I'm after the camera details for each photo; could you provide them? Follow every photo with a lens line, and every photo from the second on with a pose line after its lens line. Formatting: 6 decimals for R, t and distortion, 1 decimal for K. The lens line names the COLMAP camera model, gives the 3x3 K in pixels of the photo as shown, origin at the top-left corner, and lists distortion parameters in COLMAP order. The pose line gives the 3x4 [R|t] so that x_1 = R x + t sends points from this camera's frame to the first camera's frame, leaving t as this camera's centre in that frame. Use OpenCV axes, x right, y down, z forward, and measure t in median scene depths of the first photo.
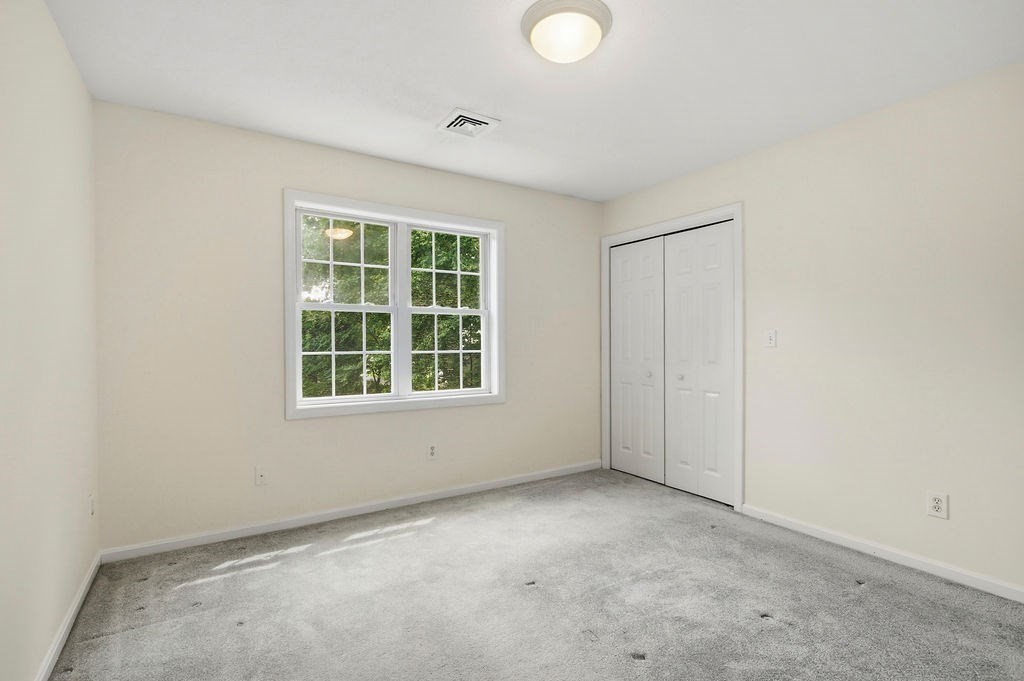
lens RADIAL K [[475.9, 0, 506.0], [0, 475.9, 336.5], [0, 0, 1]] dist [0.004571, -0.001540]
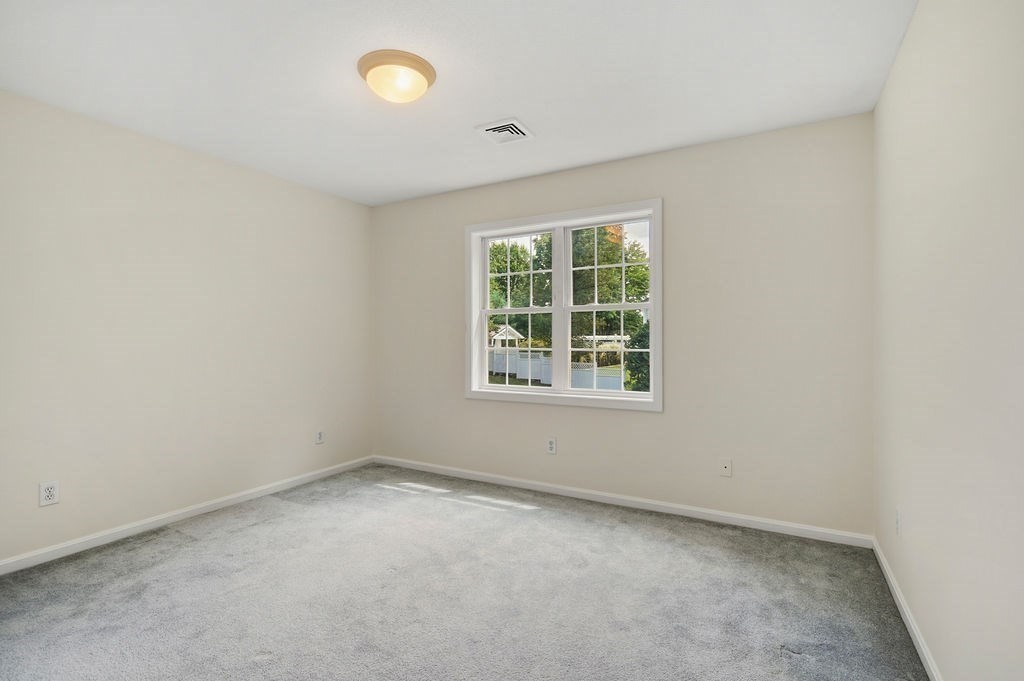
lens RADIAL K [[475.9, 0, 510.9], [0, 475.9, 338.7], [0, 0, 1]] dist [0.004571, -0.001540]
pose [[0.475943, 0.001980, -0.879474, 0.745161], [0.009506, 0.999927, 0.007395, -0.000557], [0.879425, -0.011880, 0.475889, 0.454510]]
